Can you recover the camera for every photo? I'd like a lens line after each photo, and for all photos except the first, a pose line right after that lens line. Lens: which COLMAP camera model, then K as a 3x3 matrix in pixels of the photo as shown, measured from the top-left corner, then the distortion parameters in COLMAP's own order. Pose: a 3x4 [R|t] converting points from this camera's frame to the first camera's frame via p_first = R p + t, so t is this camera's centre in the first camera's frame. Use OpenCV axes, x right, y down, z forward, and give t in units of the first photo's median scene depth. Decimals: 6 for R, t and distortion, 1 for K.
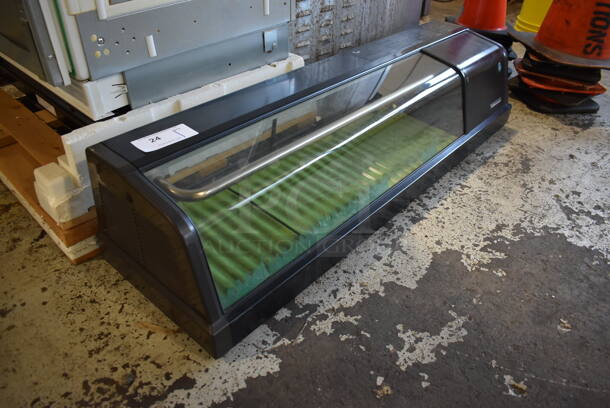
lens RADIAL K [[470.7, 0, 306.1], [0, 470.7, 205.0], [0, 0, 1]] dist [-0.094689, 0.012673]
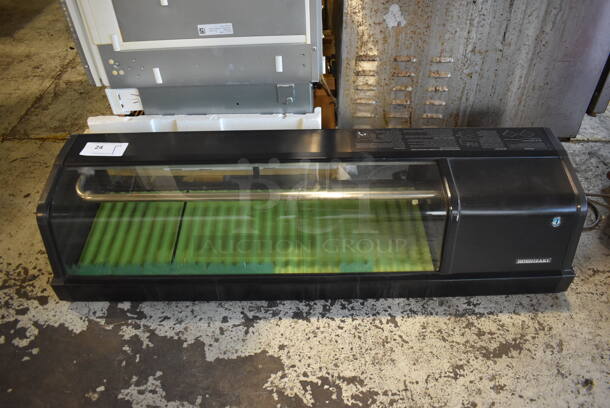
lens RADIAL K [[470.7, 0, 305.7], [0, 470.7, 204.4], [0, 0, 1]] dist [-0.094689, 0.012673]
pose [[0.669320, 0.474458, -0.571752, 0.764075], [-0.414344, 0.877130, 0.242821, -0.460988], [0.616709, 0.074377, 0.783670, 0.238440]]
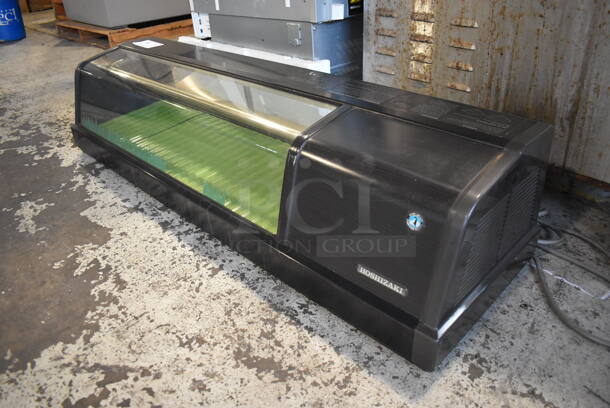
lens RADIAL K [[470.7, 0, 306.8], [0, 470.7, 202.9], [0, 0, 1]] dist [-0.094689, 0.012673]
pose [[-0.059832, 0.488298, -0.870624, 1.106337], [-0.553275, 0.709731, 0.436082, -0.618398], [0.830847, 0.507786, 0.227699, 1.098727]]
